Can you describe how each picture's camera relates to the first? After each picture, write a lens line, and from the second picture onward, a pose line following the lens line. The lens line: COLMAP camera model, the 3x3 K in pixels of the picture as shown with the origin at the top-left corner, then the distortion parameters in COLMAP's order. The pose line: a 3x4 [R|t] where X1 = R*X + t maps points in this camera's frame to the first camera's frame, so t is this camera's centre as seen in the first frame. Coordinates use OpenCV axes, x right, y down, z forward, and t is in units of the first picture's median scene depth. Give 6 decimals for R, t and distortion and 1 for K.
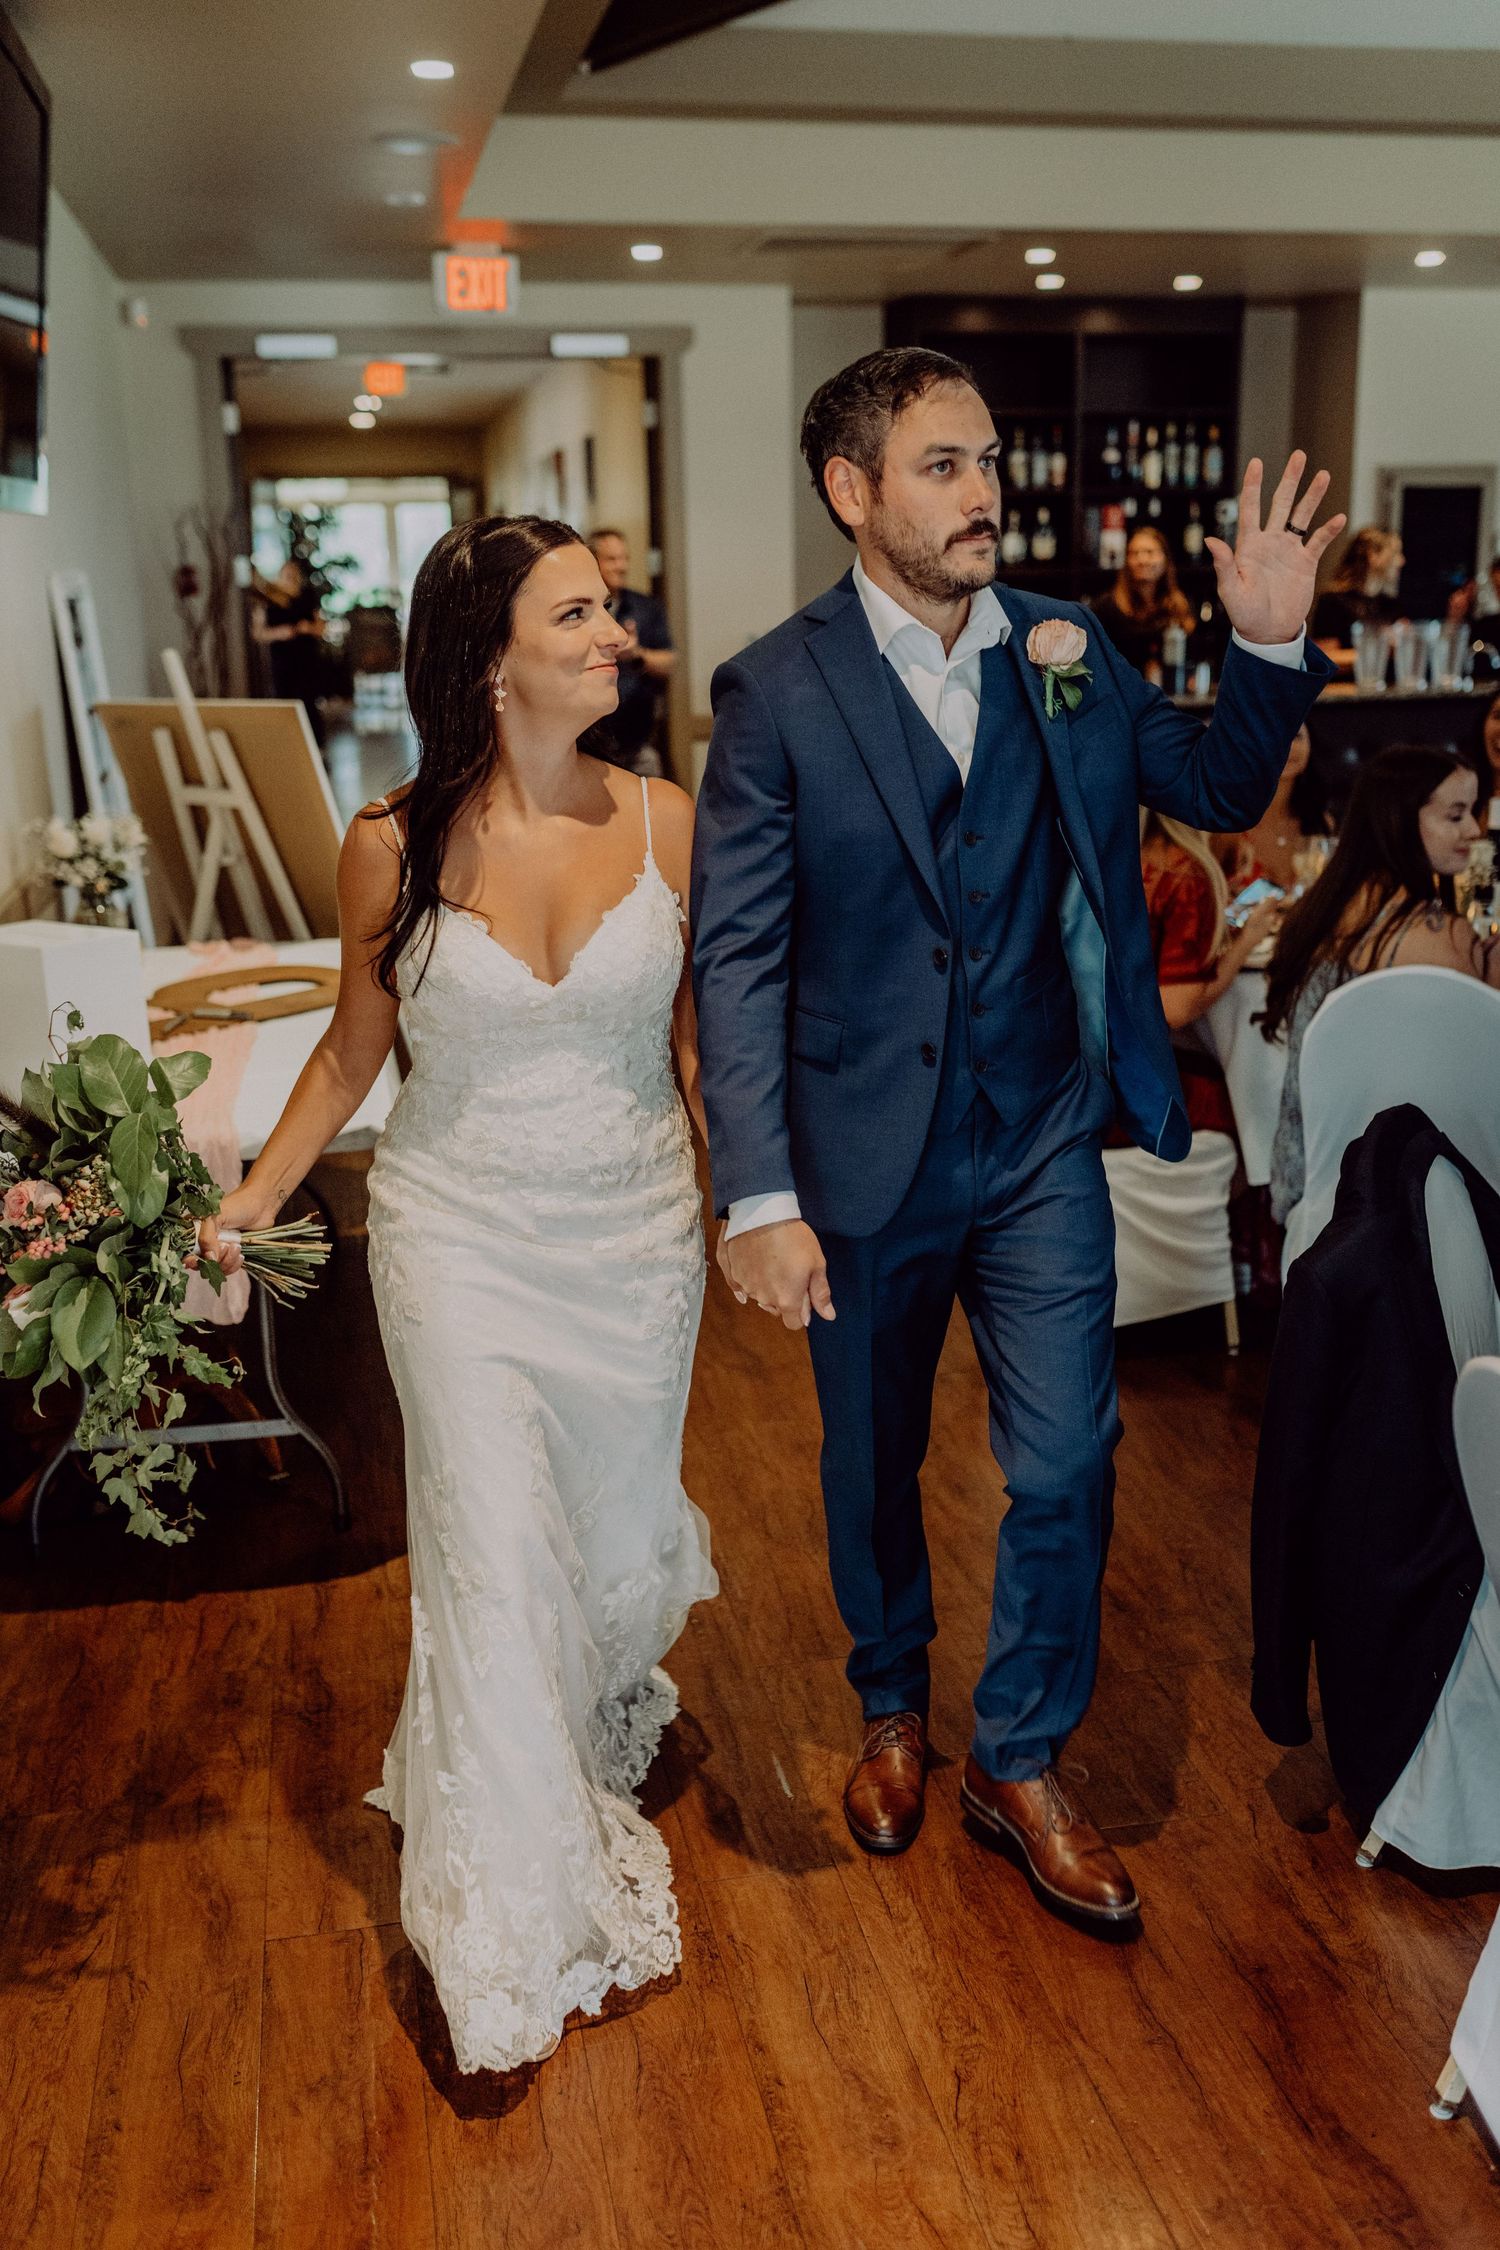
lens RADIAL K [[2214.7, 0, 750.0], [0, 2214.7, 1125.0], [0, 0, 1]] dist [0.000201, 0.013388]
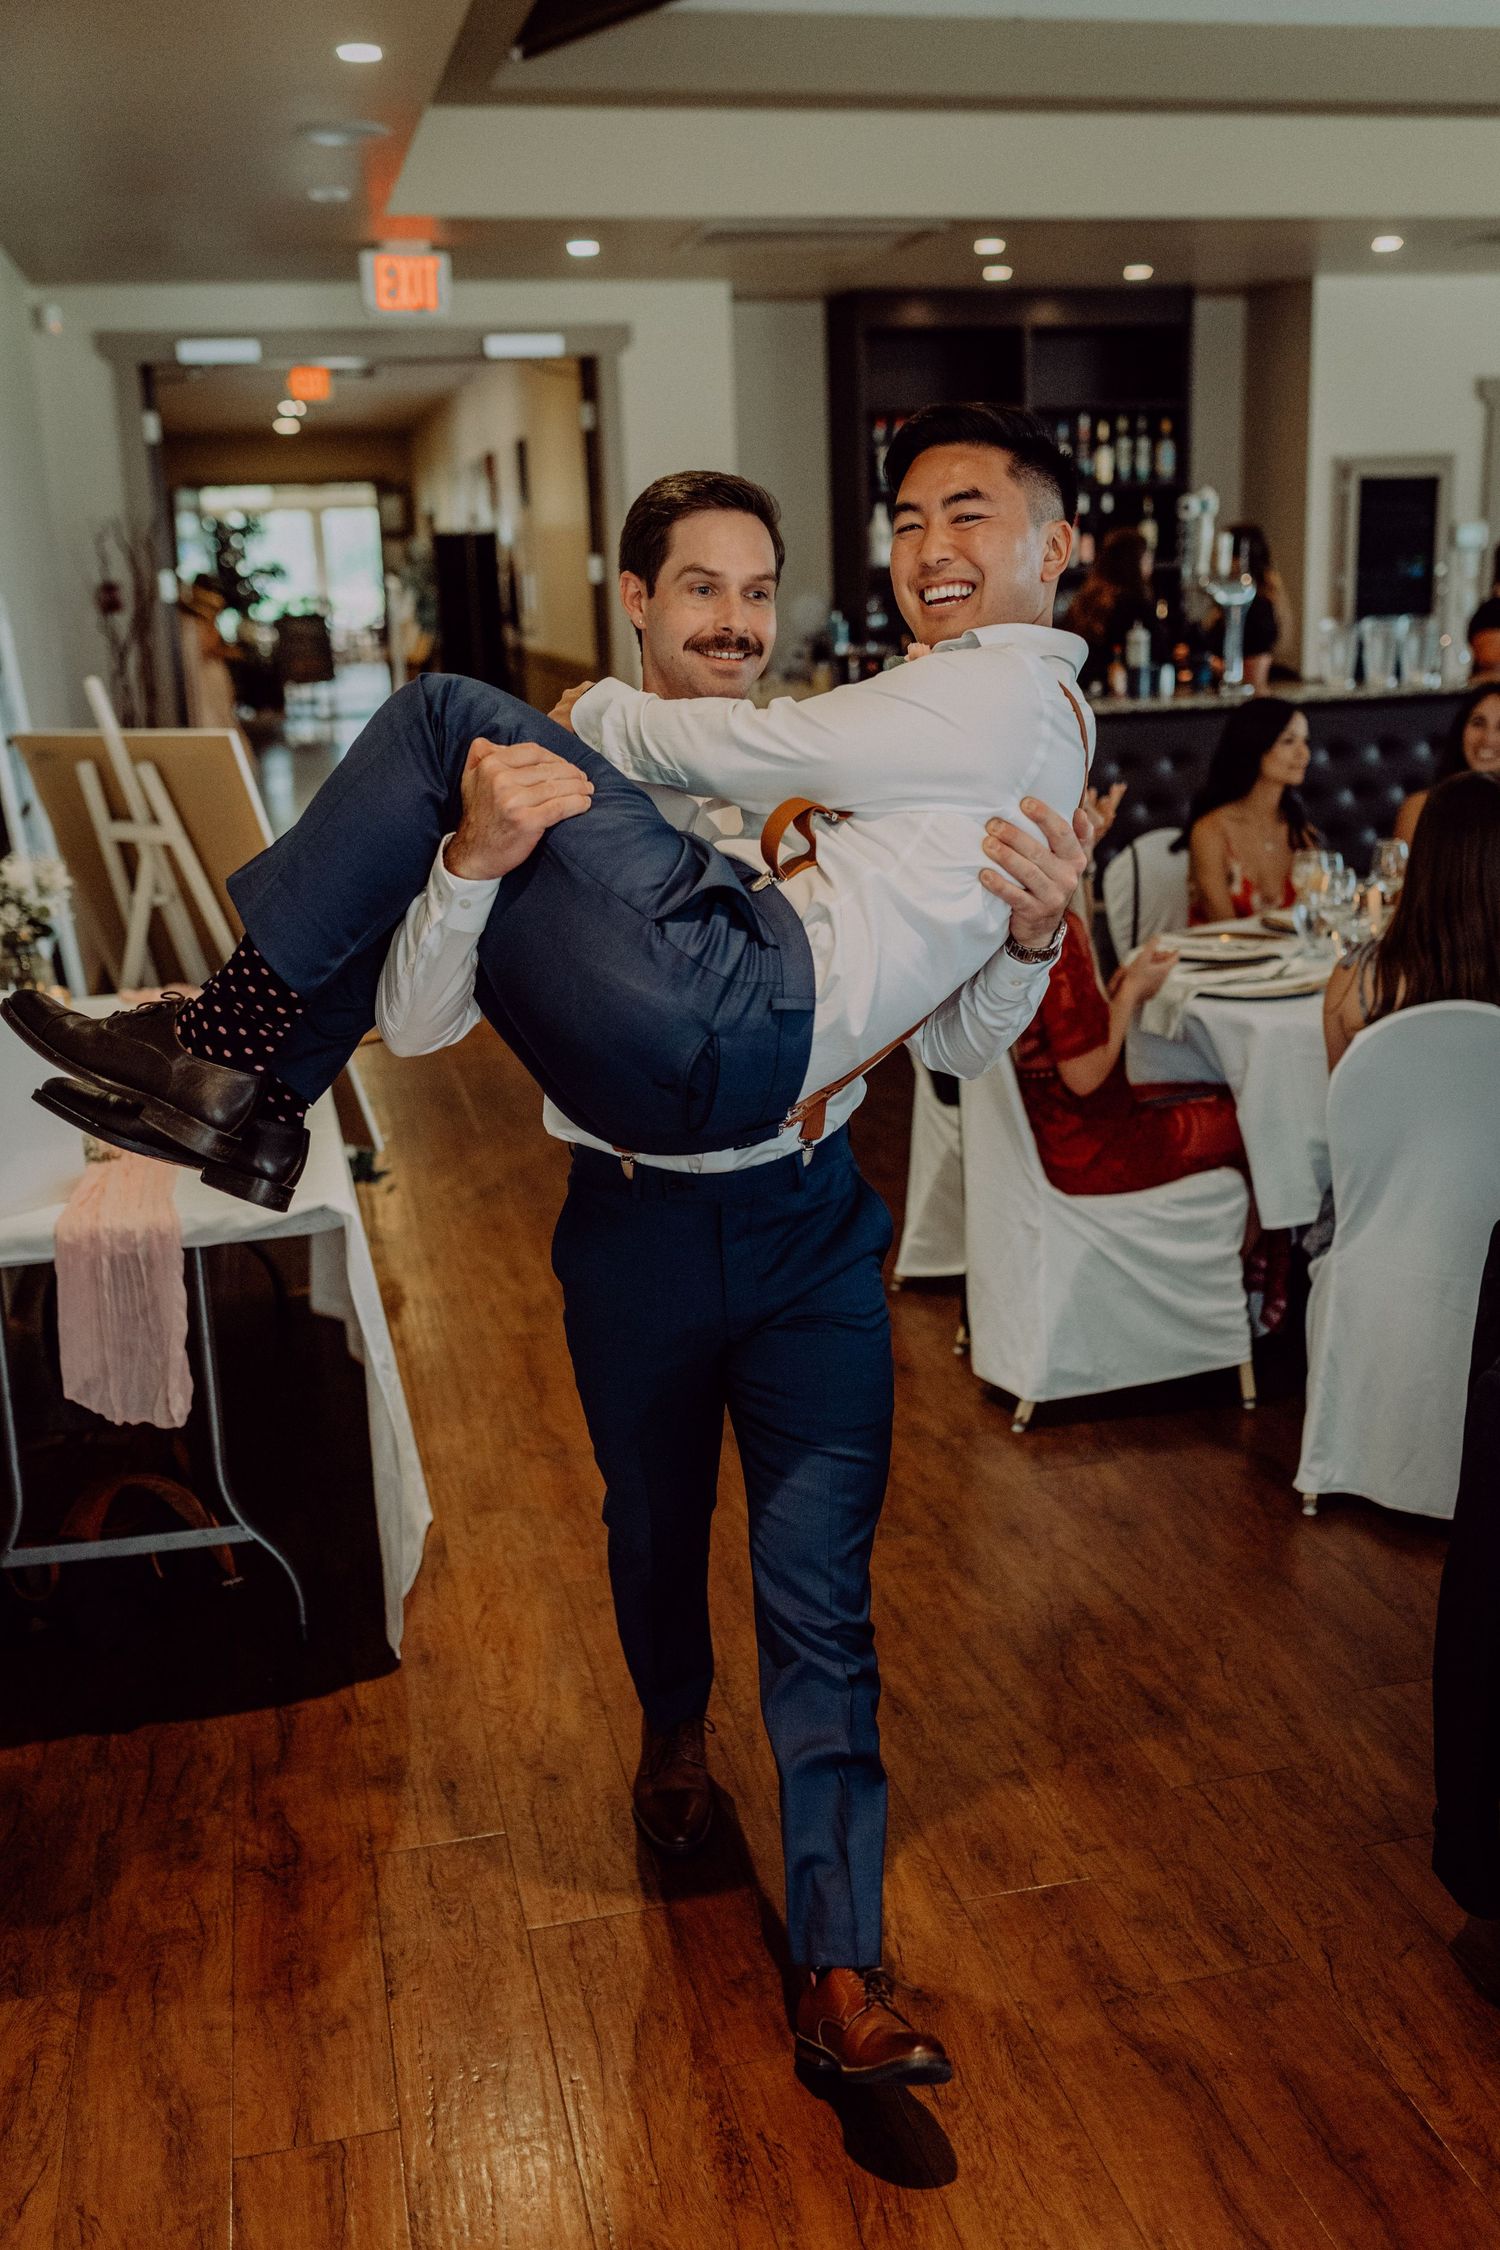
lens RADIAL K [[2214.7, 0, 750.0], [0, 2214.7, 1125.0], [0, 0, 1]] dist [0.000201, 0.013388]
pose [[0.999358, -0.024340, 0.026275, -0.012618], [0.024317, 0.999704, 0.001179, -0.018653], [-0.026296, -0.000539, 0.999654, 0.053702]]
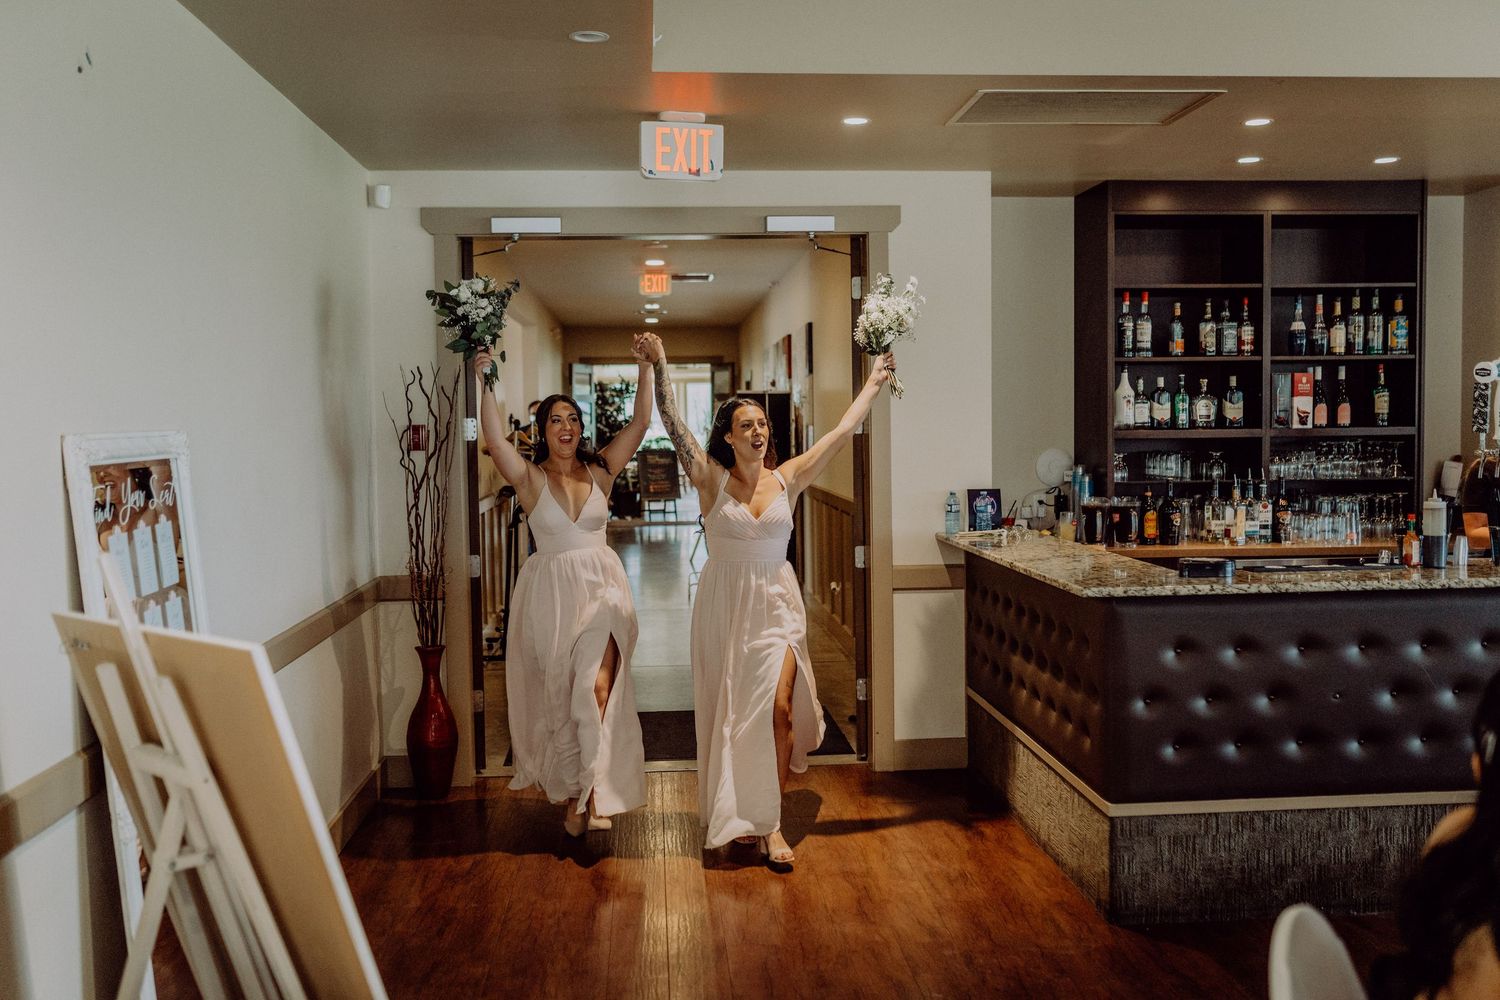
lens RADIAL K [[1476.5, 0, 750.0], [0, 1476.5, 500.0], [0, 0, 1]] dist [0.000201, 0.013388]
pose [[0.992865, 0.010804, -0.118751, -0.019072], [-0.033619, 0.980849, -0.191847, -0.144760], [0.114404, 0.194470, 0.974214, 0.563390]]
